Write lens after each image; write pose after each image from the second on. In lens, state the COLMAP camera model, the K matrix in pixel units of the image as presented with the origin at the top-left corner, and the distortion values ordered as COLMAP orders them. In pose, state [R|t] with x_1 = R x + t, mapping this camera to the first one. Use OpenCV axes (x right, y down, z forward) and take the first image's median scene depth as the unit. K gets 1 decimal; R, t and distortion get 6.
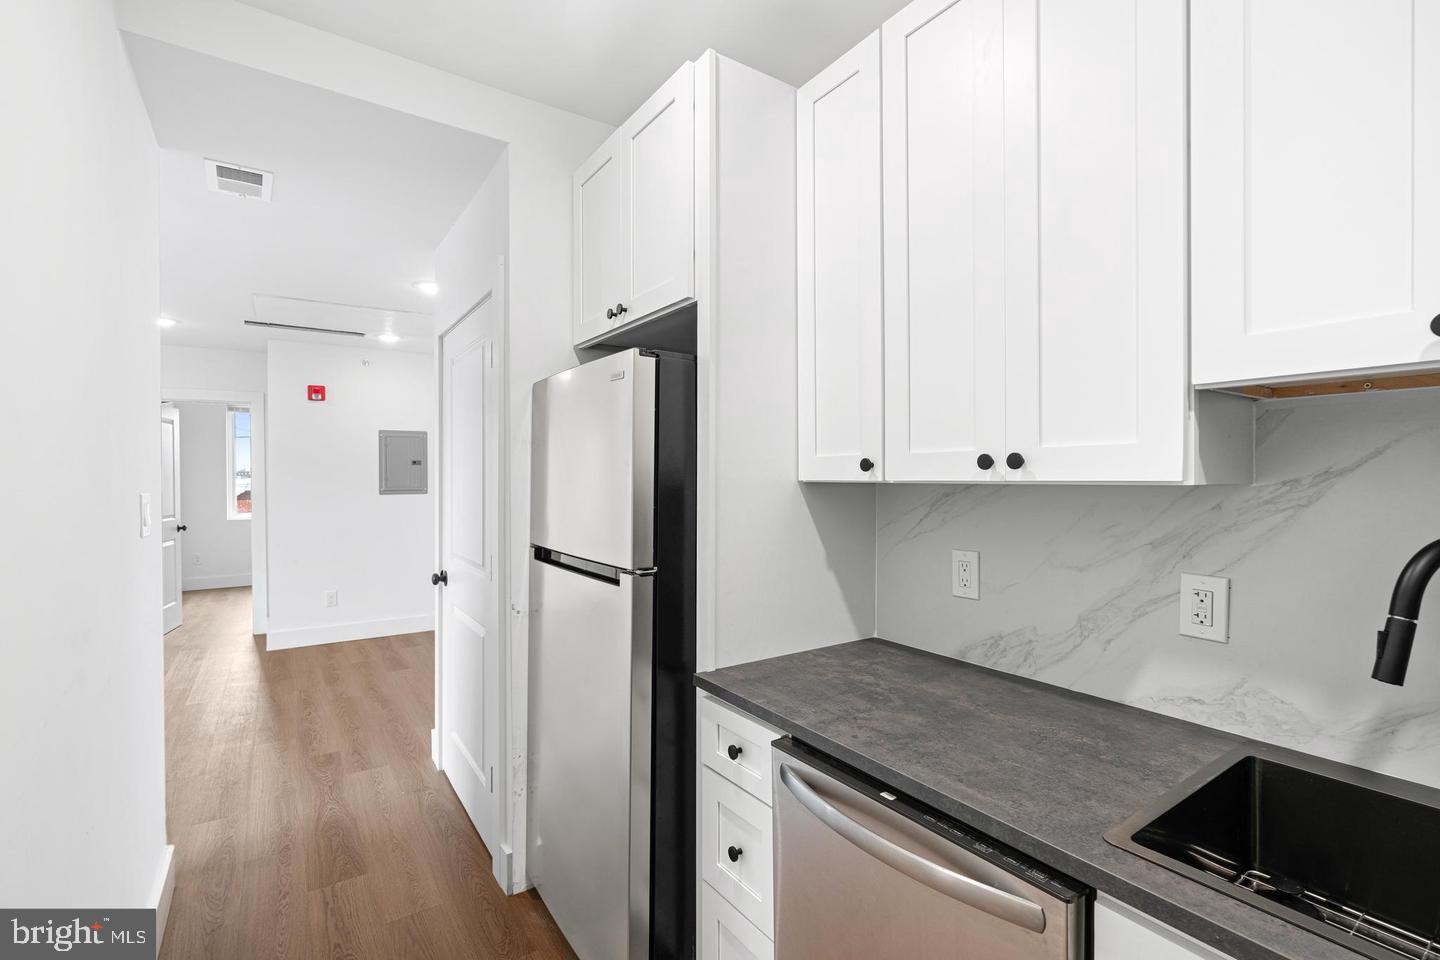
lens RADIAL K [[647.8, 0, 709.2], [0, 647.8, 473.6], [0, 0, 1]] dist [-0.012472, 0.001454]
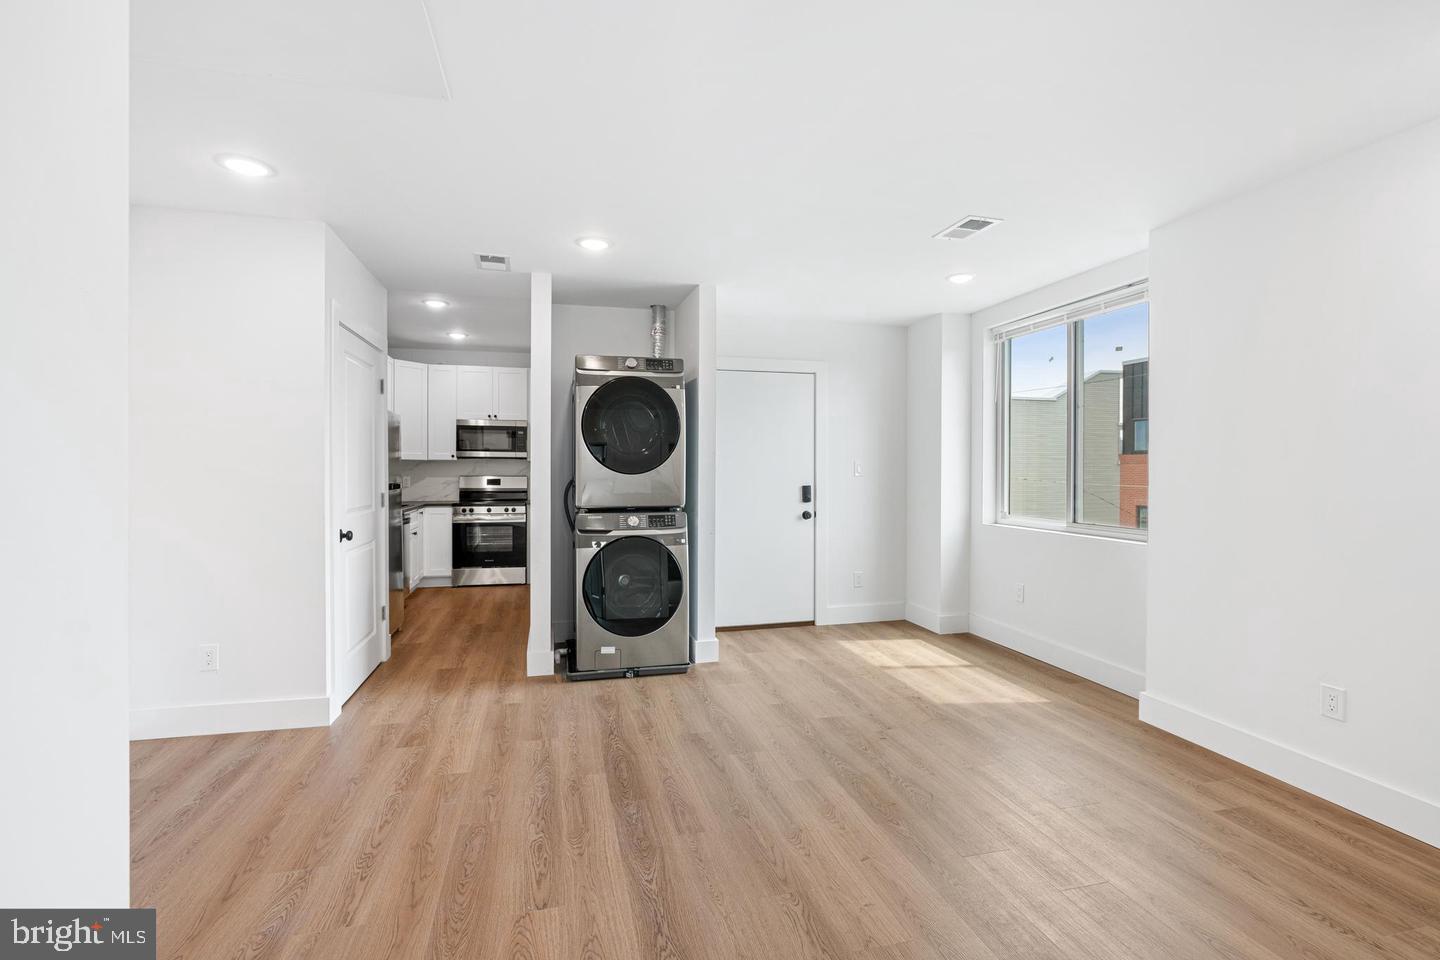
lens RADIAL K [[647.8, 0, 720.4], [0, 647.8, 470.7], [0, 0, 1]] dist [-0.012472, 0.001454]
pose [[-0.946403, 0.008962, 0.322863, -1.017504], [0.007670, 0.999957, -0.005276, 0.037107], [-0.322896, -0.002517, -0.946431, 1.335465]]
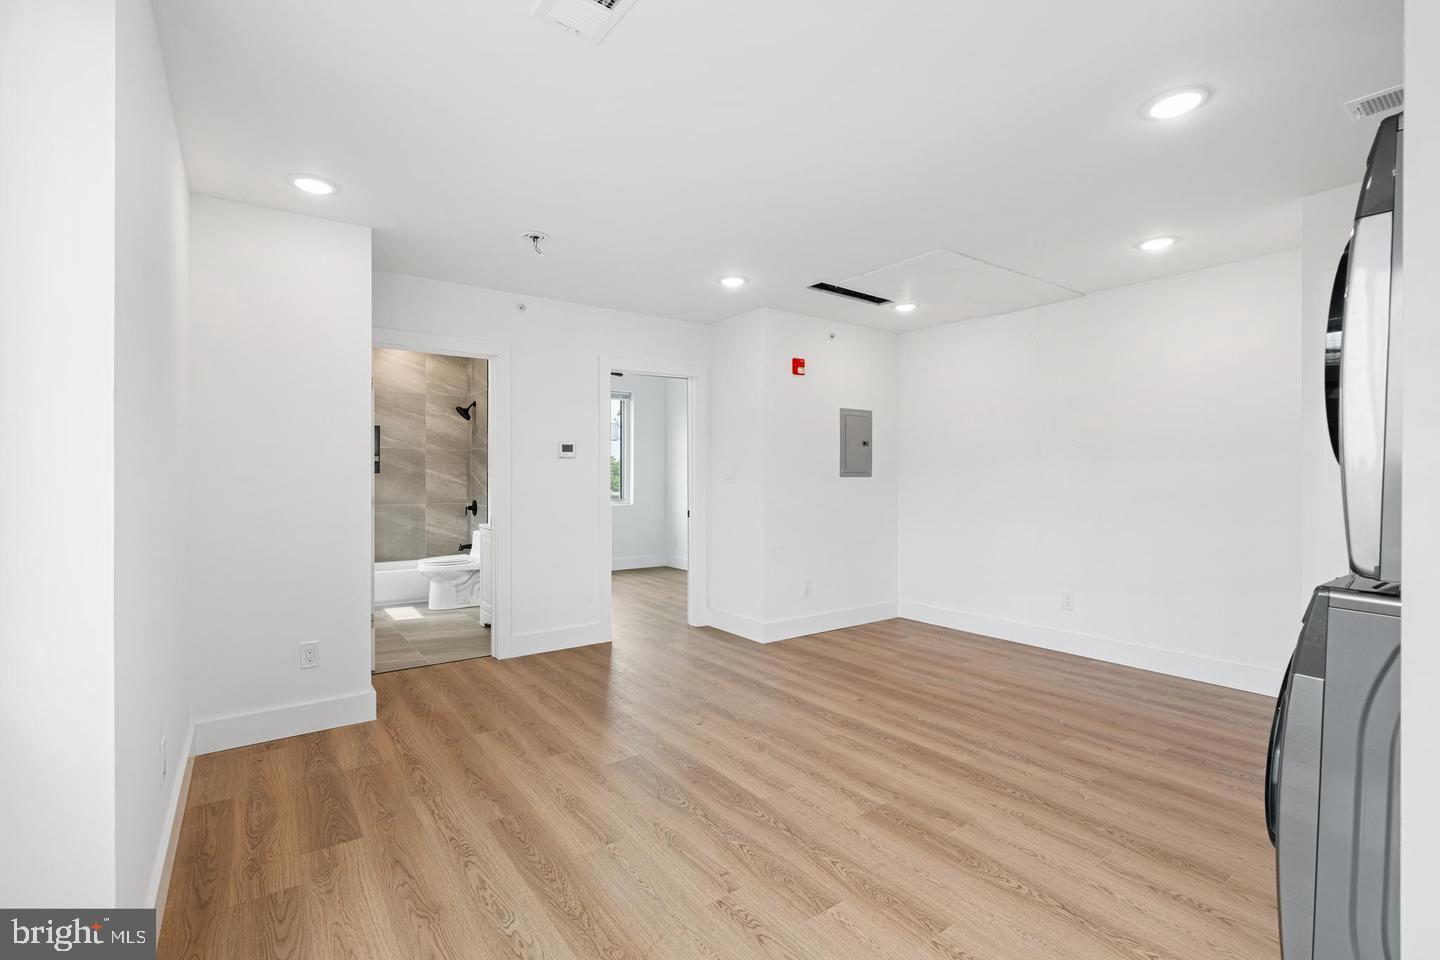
lens RADIAL K [[647.8, 0, 712.7], [0, 647.8, 481.8], [0, 0, 1]] dist [-0.012472, 0.001454]
pose [[0.999367, 0.014282, 0.032579, -0.980835], [-0.014735, 0.999798, 0.013703, 0.039704], [-0.032376, -0.014174, 0.999375, 0.088131]]
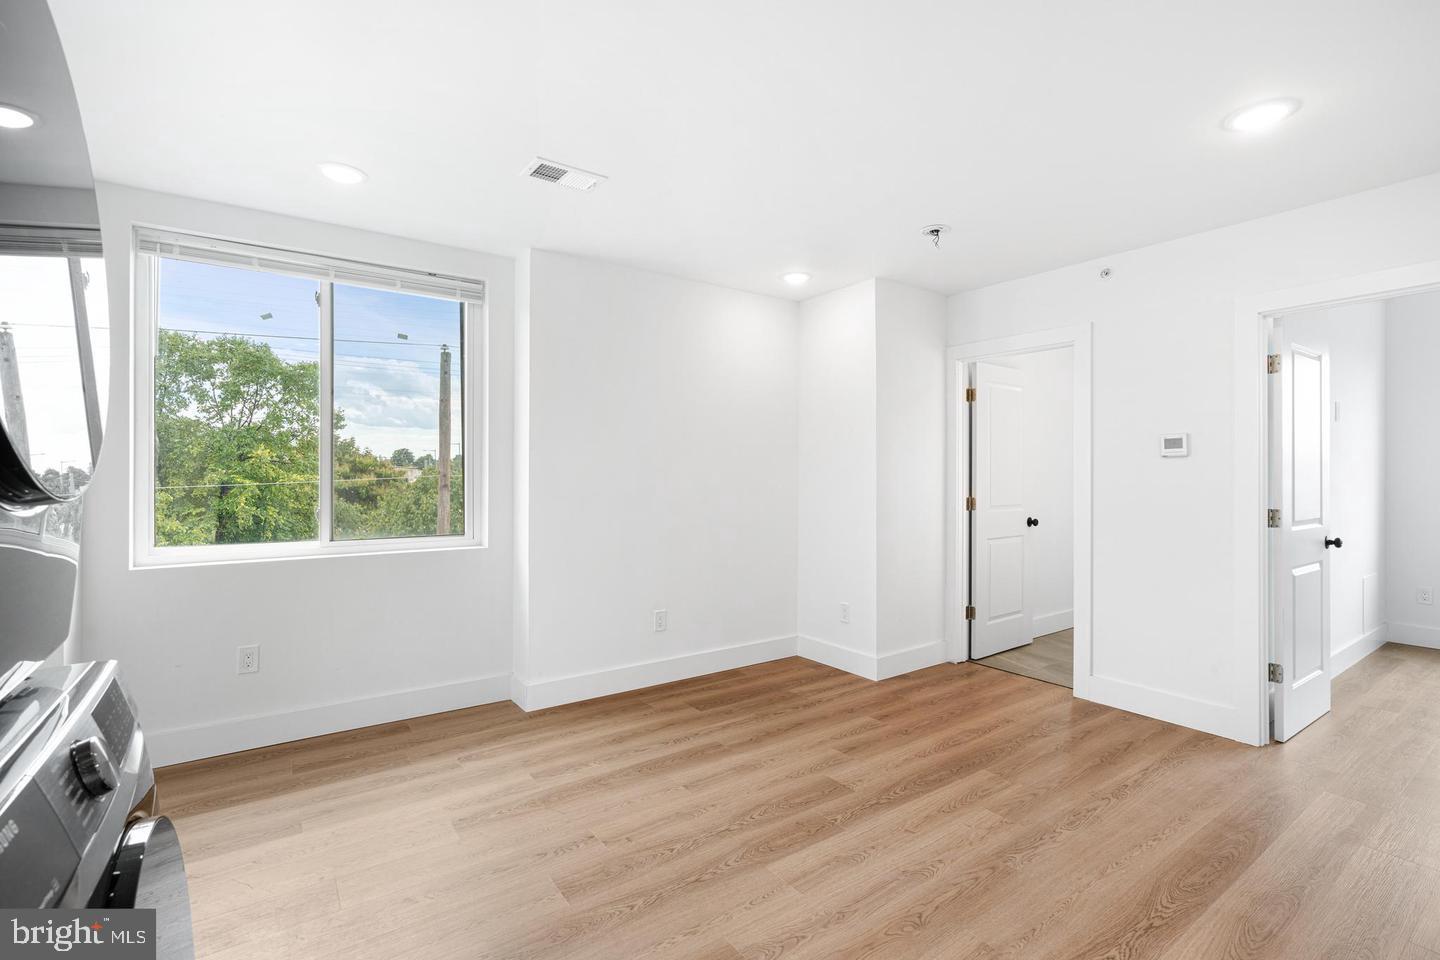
lens RADIAL K [[647.8, 0, 712.1], [0, 647.8, 467.2], [0, 0, 1]] dist [-0.012472, 0.001454]
pose [[0.021847, 0.004335, -0.999752, -0.406491], [0.002523, 0.999987, 0.004391, 0.025982], [0.999758, -0.002618, 0.021836, 0.630636]]
